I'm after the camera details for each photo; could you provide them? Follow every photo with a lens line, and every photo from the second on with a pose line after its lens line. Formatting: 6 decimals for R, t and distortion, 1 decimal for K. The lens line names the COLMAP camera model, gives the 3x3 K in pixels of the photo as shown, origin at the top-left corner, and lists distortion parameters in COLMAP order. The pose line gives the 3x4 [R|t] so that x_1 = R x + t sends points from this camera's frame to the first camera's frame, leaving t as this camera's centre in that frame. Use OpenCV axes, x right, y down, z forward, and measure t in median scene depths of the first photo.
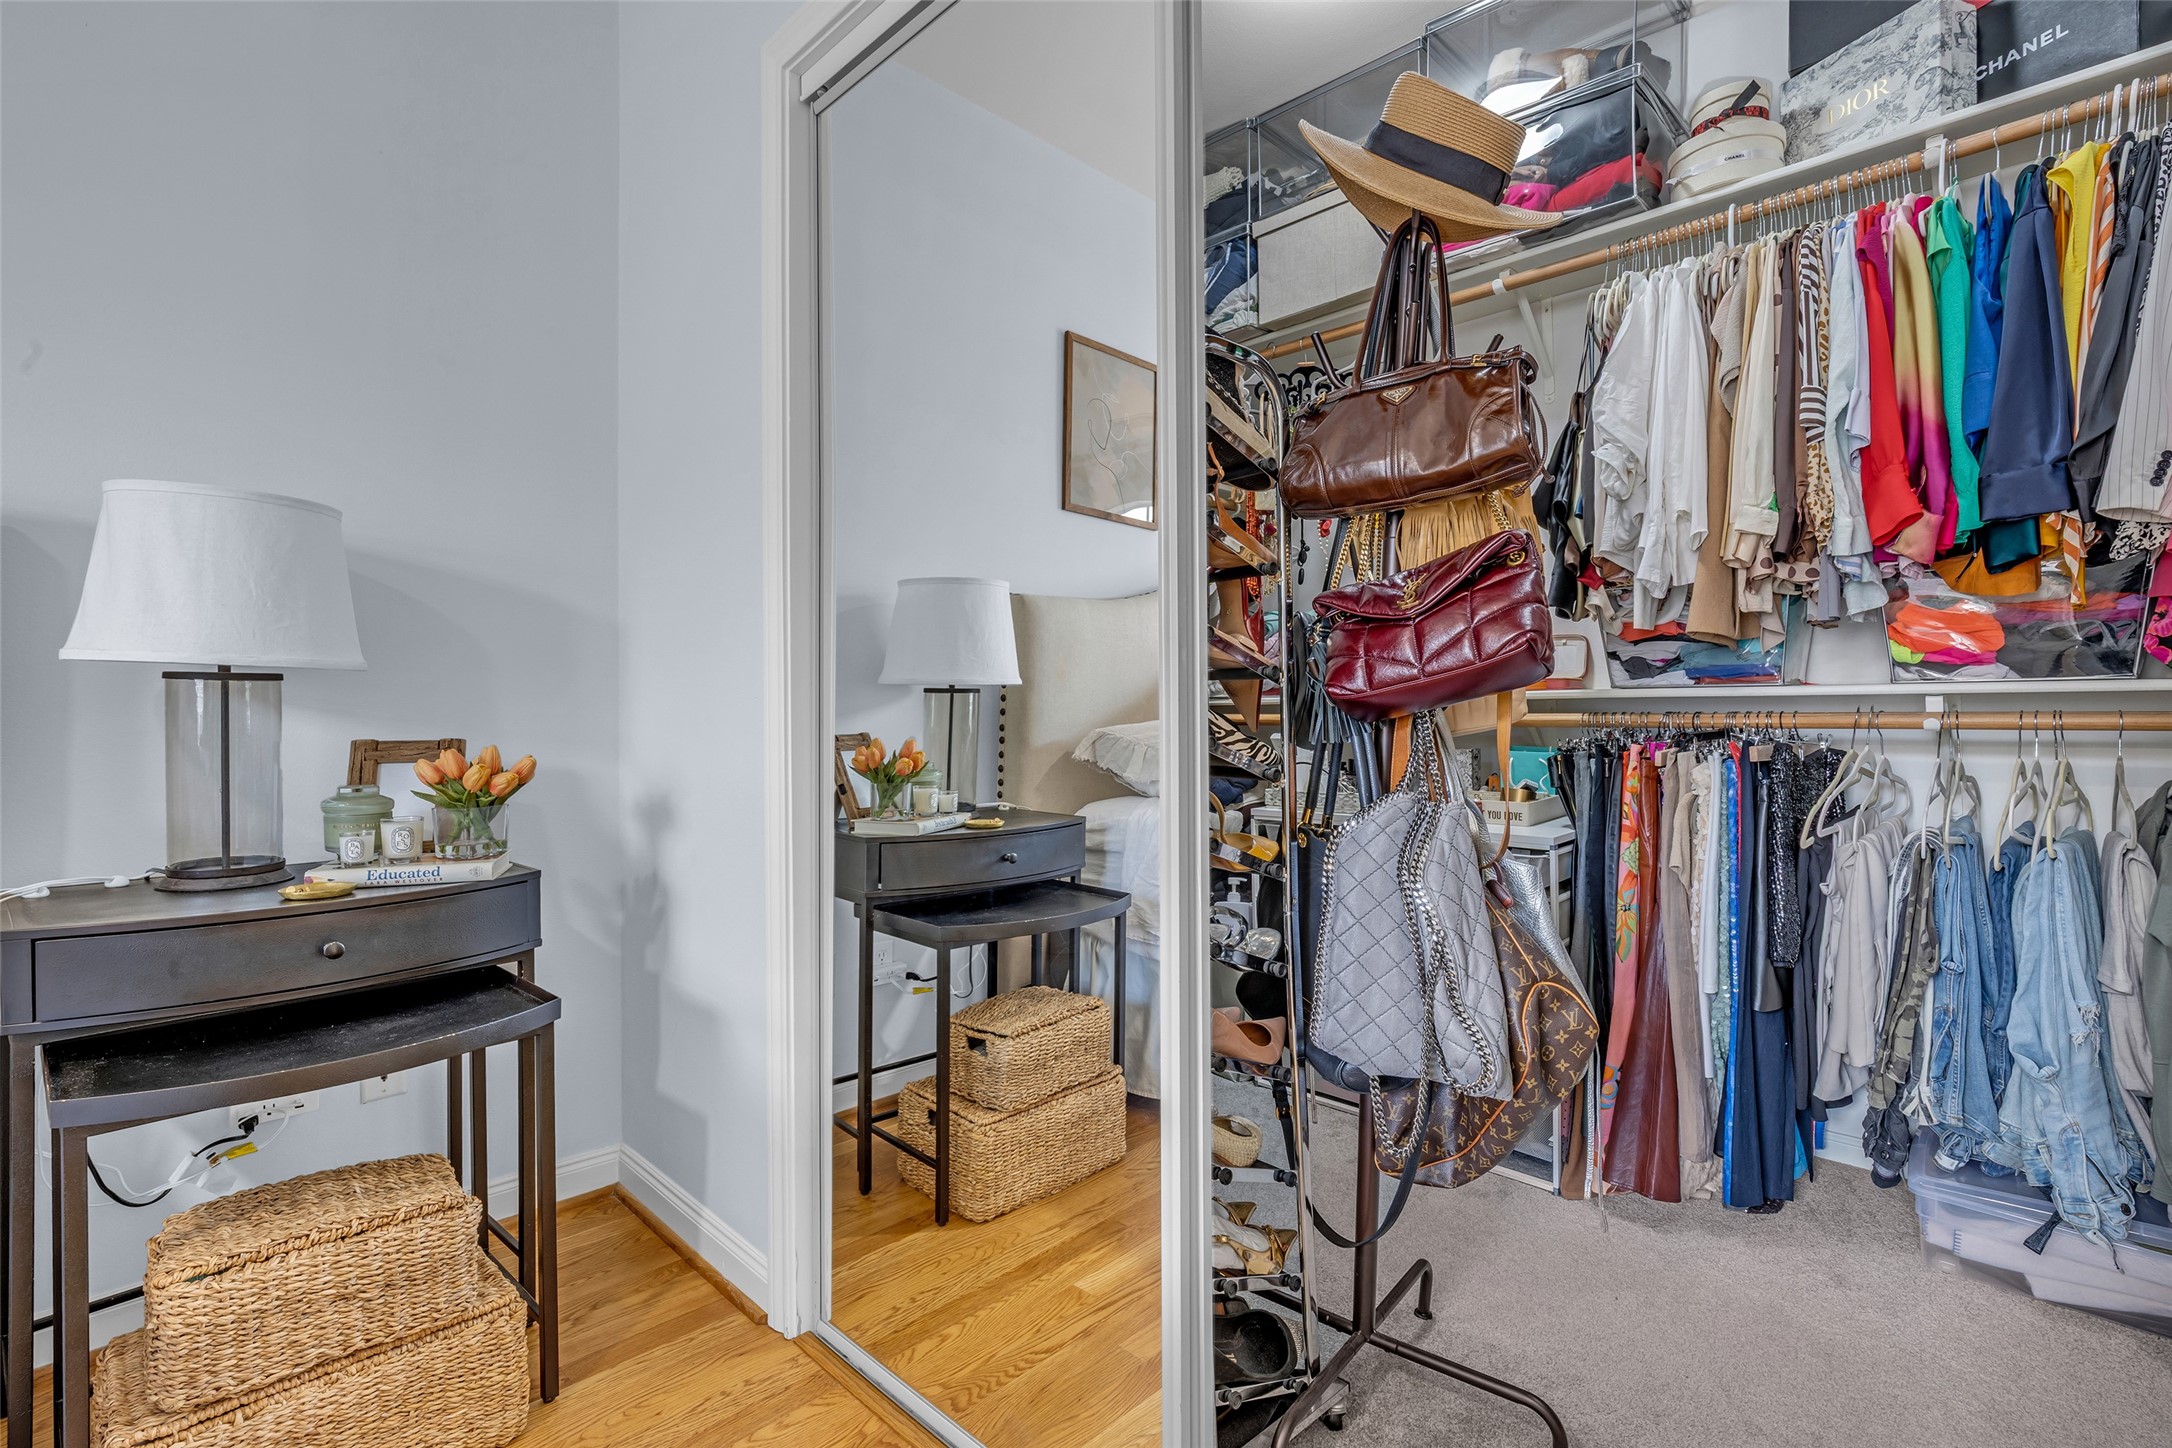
lens RADIAL K [[1000.0, 0, 1086.0], [0, 1000.0, 724.0], [0, 0, 1]] dist [-0.000587, -0.000050]
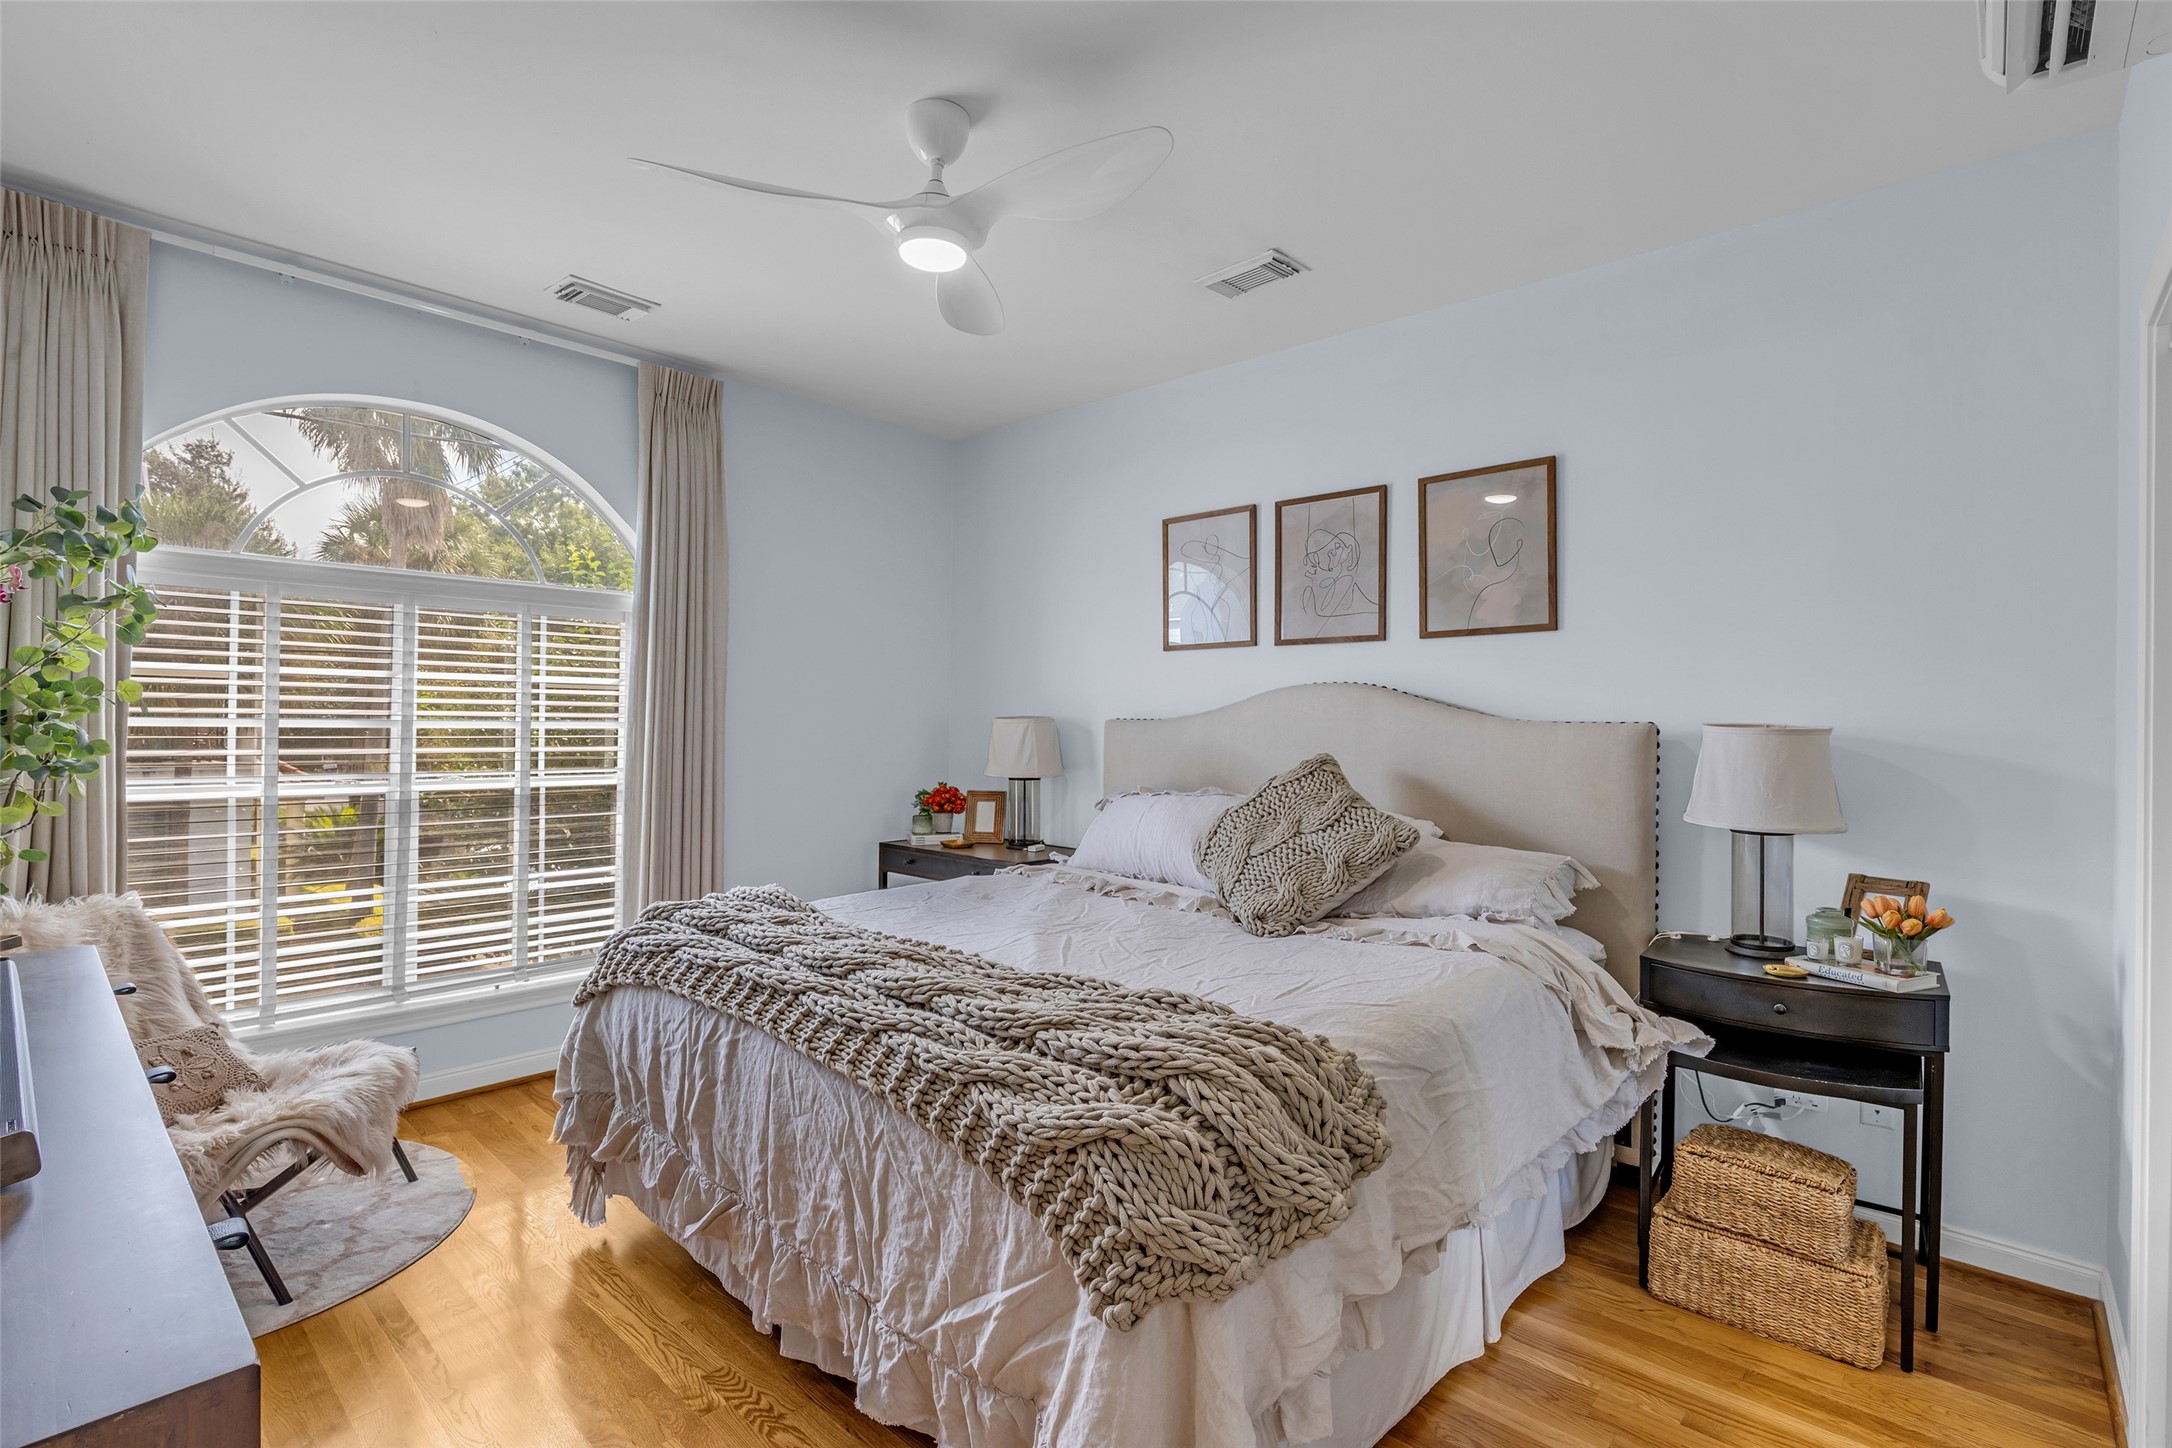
lens RADIAL K [[1000.0, 0, 1086.0], [0, 1000.0, 724.0], [0, 0, 1]] dist [-0.000587, -0.000050]
pose [[0.051820, 0.004176, -0.998648, 0.774567], [-0.020019, 0.999795, 0.003142, -0.211076], [0.998456, 0.019829, 0.051893, -0.242014]]
